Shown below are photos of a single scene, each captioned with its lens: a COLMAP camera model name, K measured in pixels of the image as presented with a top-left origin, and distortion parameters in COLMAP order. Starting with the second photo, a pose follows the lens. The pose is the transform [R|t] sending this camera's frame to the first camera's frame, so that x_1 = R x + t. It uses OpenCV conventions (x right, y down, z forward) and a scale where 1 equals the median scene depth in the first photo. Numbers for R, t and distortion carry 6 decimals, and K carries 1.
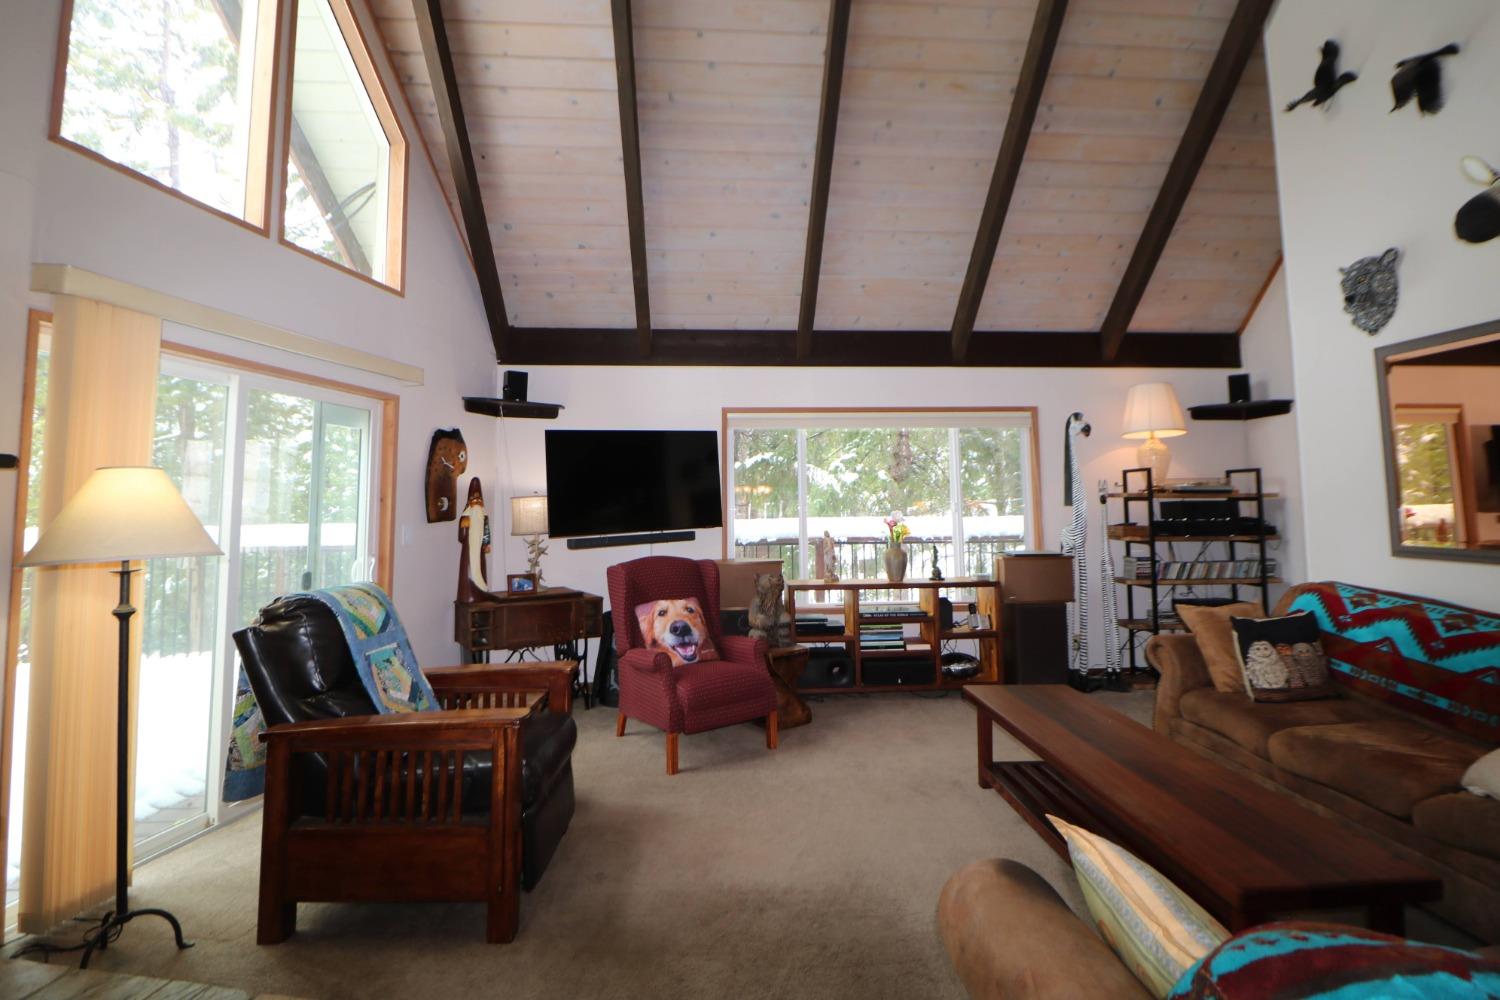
lens RADIAL K [[690.5, 0, 765.7], [0, 690.5, 448.0], [0, 0, 1]] dist [0.000700, -0.013403]
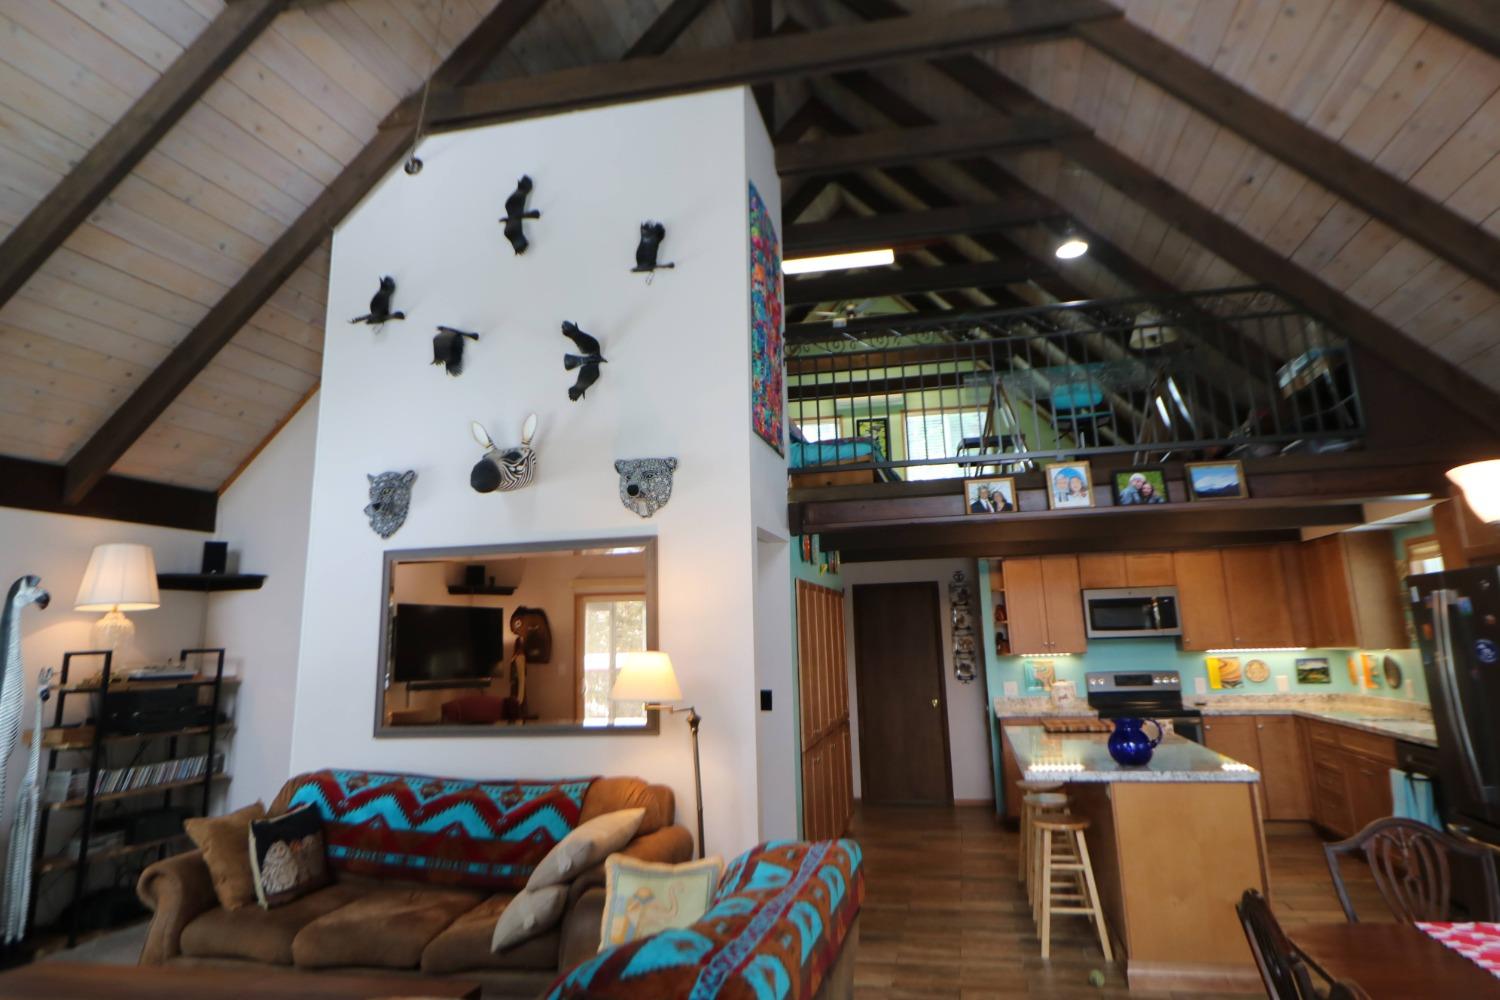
lens RADIAL K [[911.6, 0, 768.3], [0, 911.6, 424.2], [0, 0, 1]] dist [0.006711, -0.009082]
pose [[0.280843, 0.215384, 0.935274, -0.315336], [-0.046578, 0.976404, -0.210870, -0.045231], [-0.958623, 0.015658, 0.284248, -0.046328]]
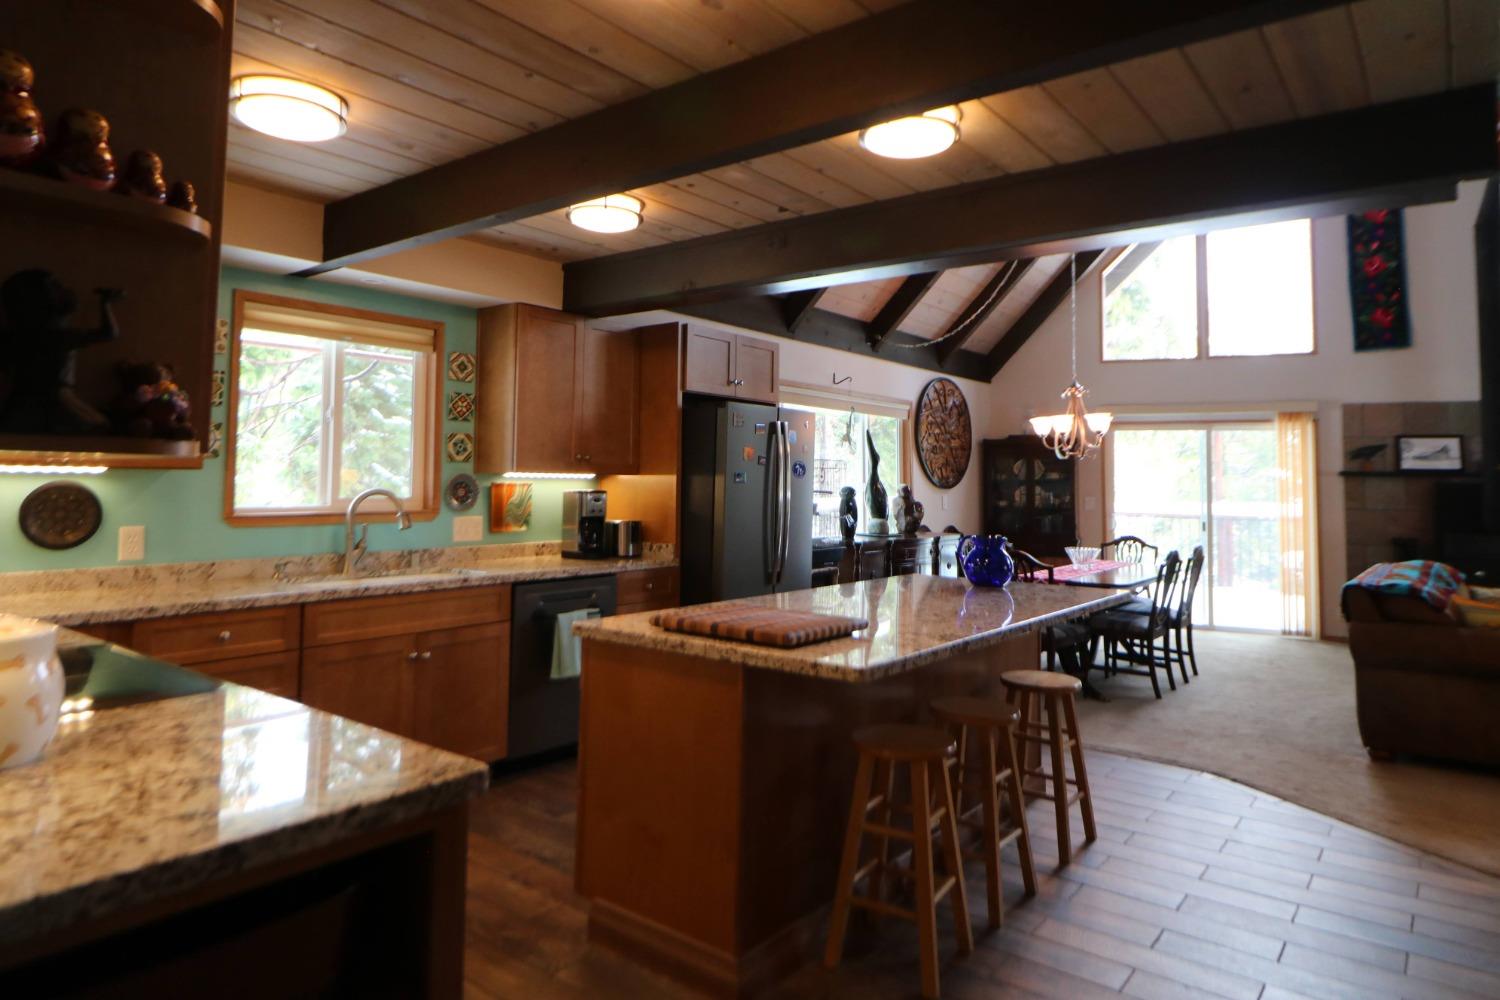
lens RADIAL K [[911.6, 0, 769.3], [0, 911.6, 421.8], [0, 0, 1]] dist [0.006711, -0.009082]
pose [[-0.666313, -0.055385, -0.743612, 1.655287], [0.045250, 0.992397, -0.114462, 0.023930], [0.744298, -0.109916, -0.658741, 0.316250]]
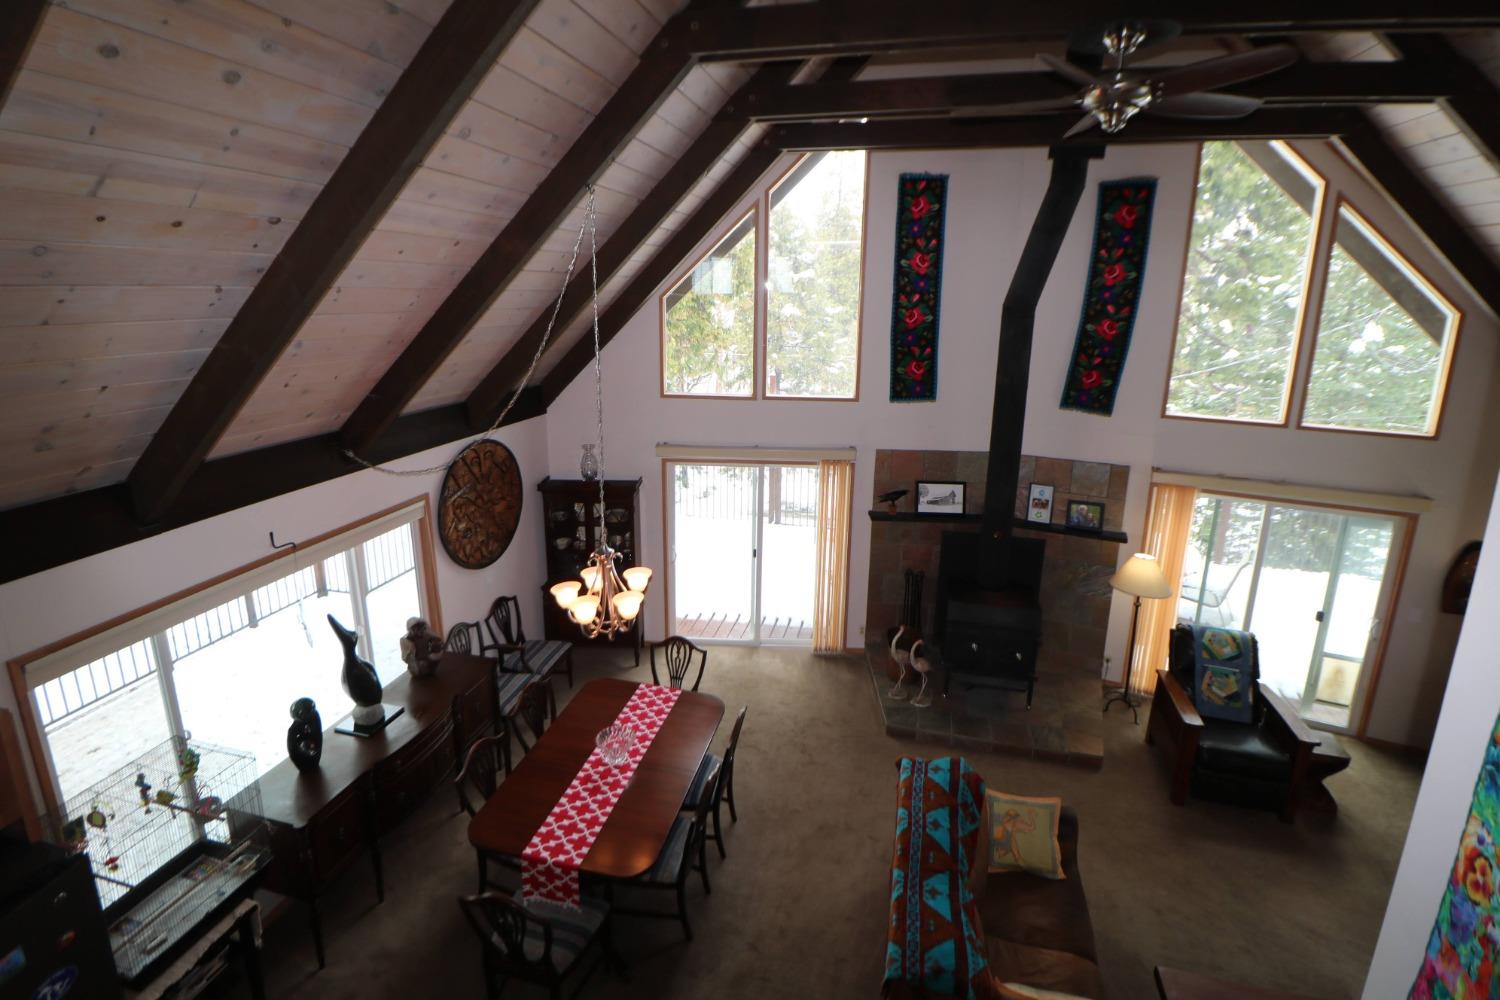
lens RADIAL K [[690.5, 0, 754.0], [0, 690.5, 442.5], [0, 0, 1]] dist [0.000700, -0.013403]
pose [[-0.307440, 0.201829, -0.929917, 0.955055], [0.058239, 0.979407, 0.193316, -0.490559], [0.949784, 0.005275, -0.312863, 0.178870]]
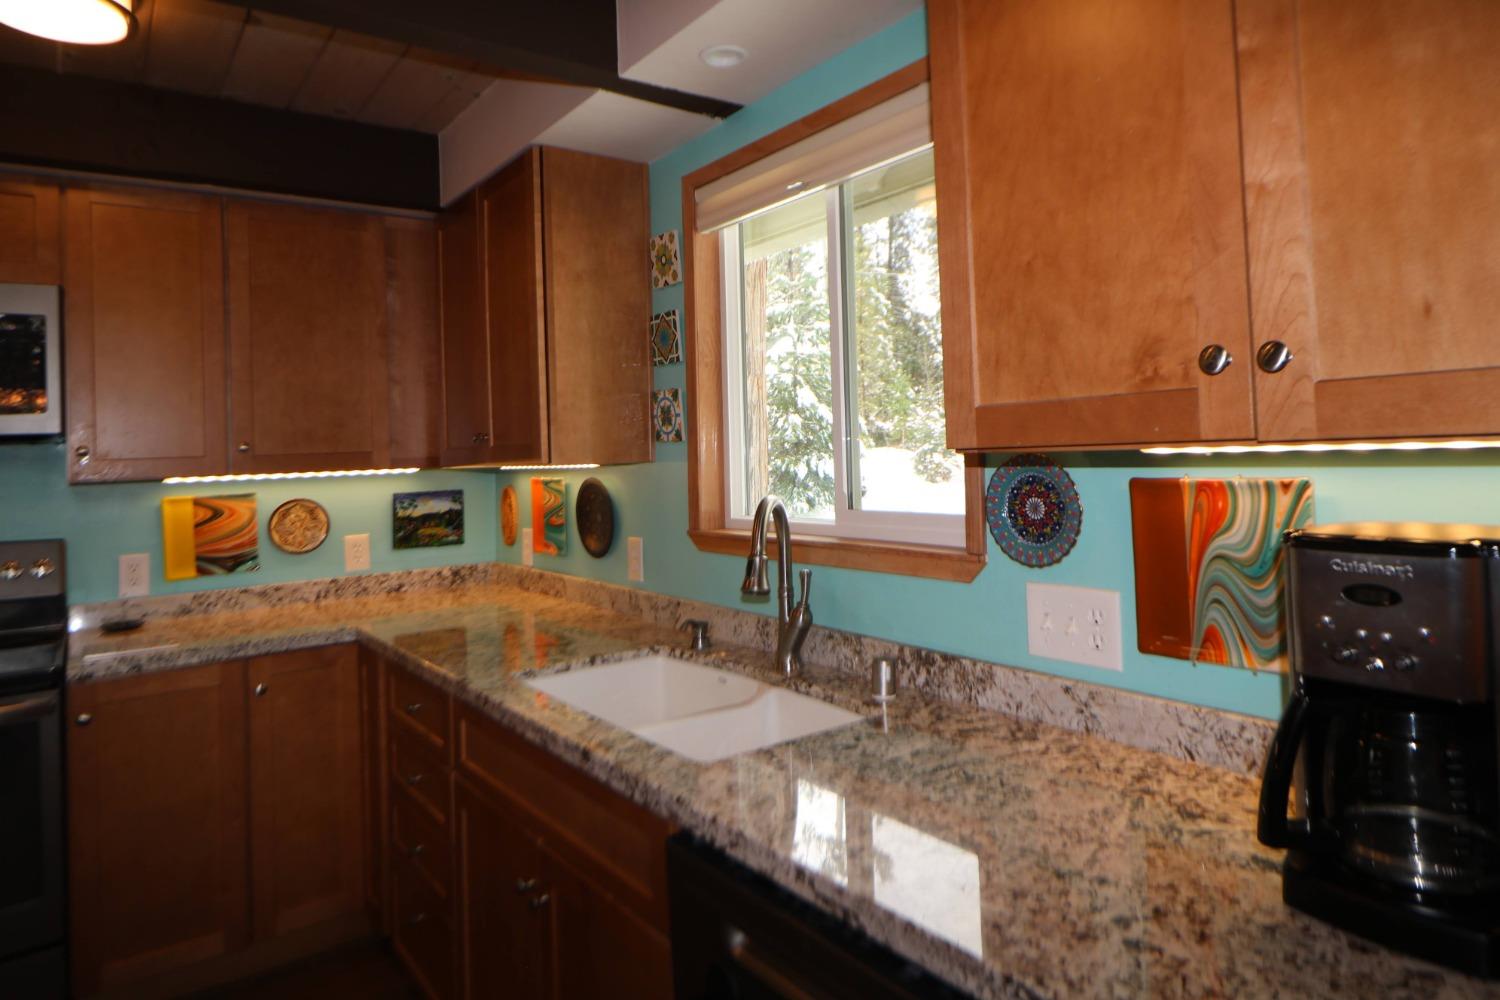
lens RADIAL K [[911.6, 0, 770.9], [0, 911.6, 420.8], [0, 0, 1]] dist [0.006711, -0.009082]
pose [[-0.538232, 0.047800, 0.841440, 0.881773], [-0.026033, 0.996971, -0.073288, -0.035206], [-0.842394, -0.061351, -0.535358, -0.361294]]
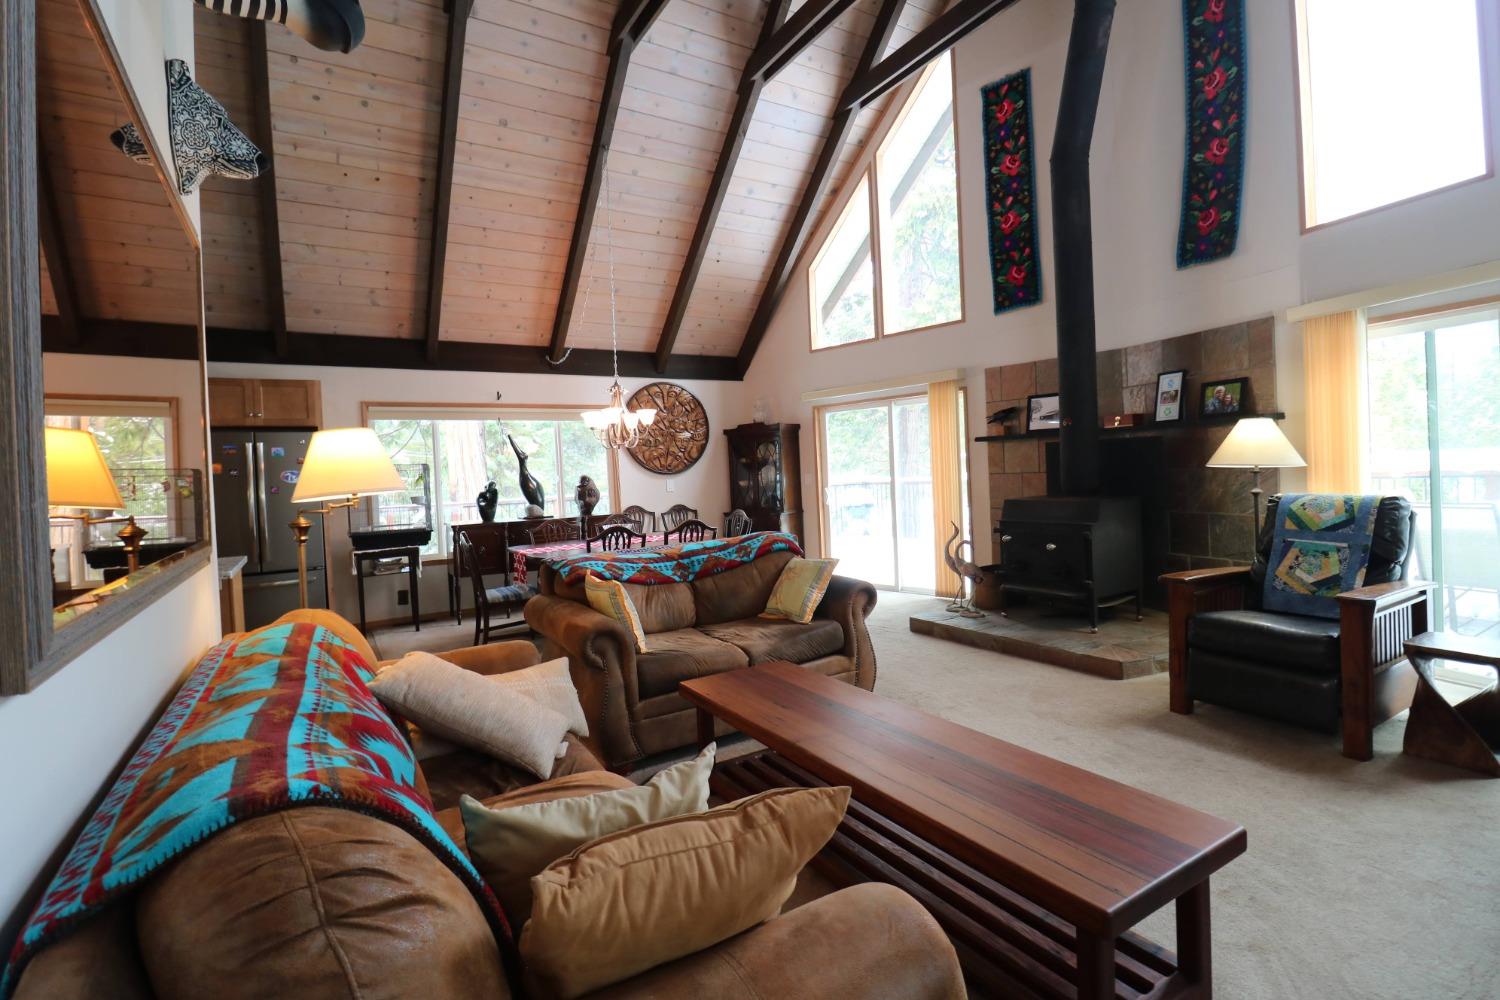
lens RADIAL K [[690.5, 0, 744.9], [0, 690.5, 483.2], [0, 0, 1]] dist [0.000700, -0.013403]
pose [[-0.888075, 0.052210, -0.456724, 0.583472], [0.084358, 0.995167, -0.050269, 0.088217], [0.451892, -0.083171, -0.888187, 0.971534]]
